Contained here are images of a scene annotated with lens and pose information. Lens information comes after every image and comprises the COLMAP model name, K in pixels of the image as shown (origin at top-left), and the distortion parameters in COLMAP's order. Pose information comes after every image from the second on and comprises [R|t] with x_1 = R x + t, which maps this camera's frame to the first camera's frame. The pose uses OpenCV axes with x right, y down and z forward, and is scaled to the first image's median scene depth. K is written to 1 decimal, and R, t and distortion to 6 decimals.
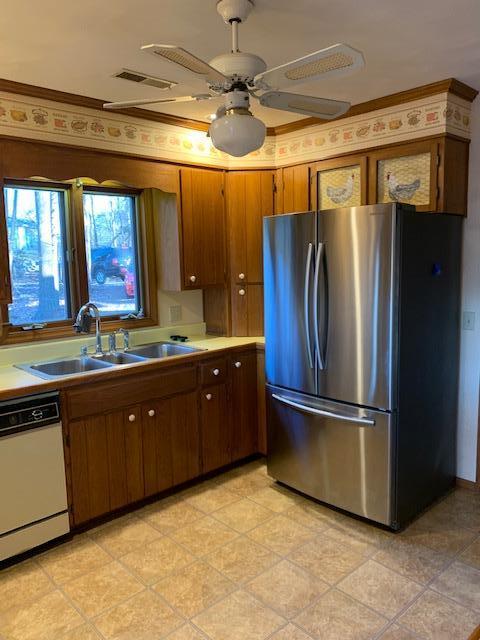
lens RADIAL K [[486.9, 0, 240.2], [0, 486.9, 315.8], [0, 0, 1]] dist [0.019096, -0.034493]
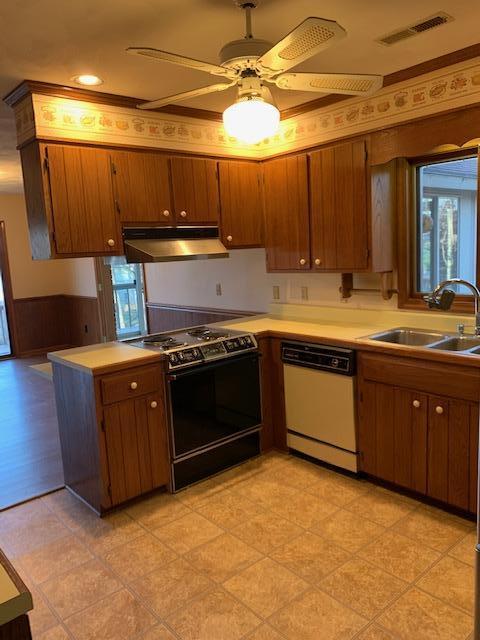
lens RADIAL K [[486.9, 0, 240.2], [0, 486.9, 315.8], [0, 0, 1]] dist [0.019096, -0.034493]
pose [[-0.032400, 0.163687, -0.985980, 0.786328], [-0.065789, 0.984009, 0.165522, -0.104315], [0.997307, 0.070229, -0.021113, 0.763379]]
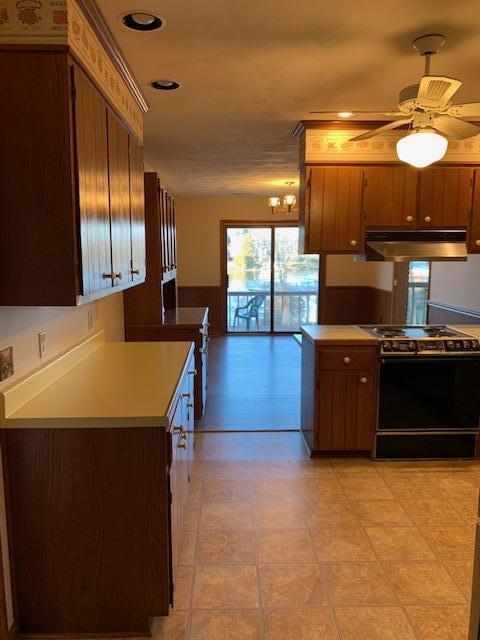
lens RADIAL K [[486.9, 0, 240.2], [0, 486.9, 315.8], [0, 0, 1]] dist [0.019096, -0.034493]
pose [[-0.659967, 0.120210, -0.741615, 0.921570], [-0.075626, 0.971473, 0.224769, -0.153537], [0.747478, 0.204425, -0.632050, 1.126666]]
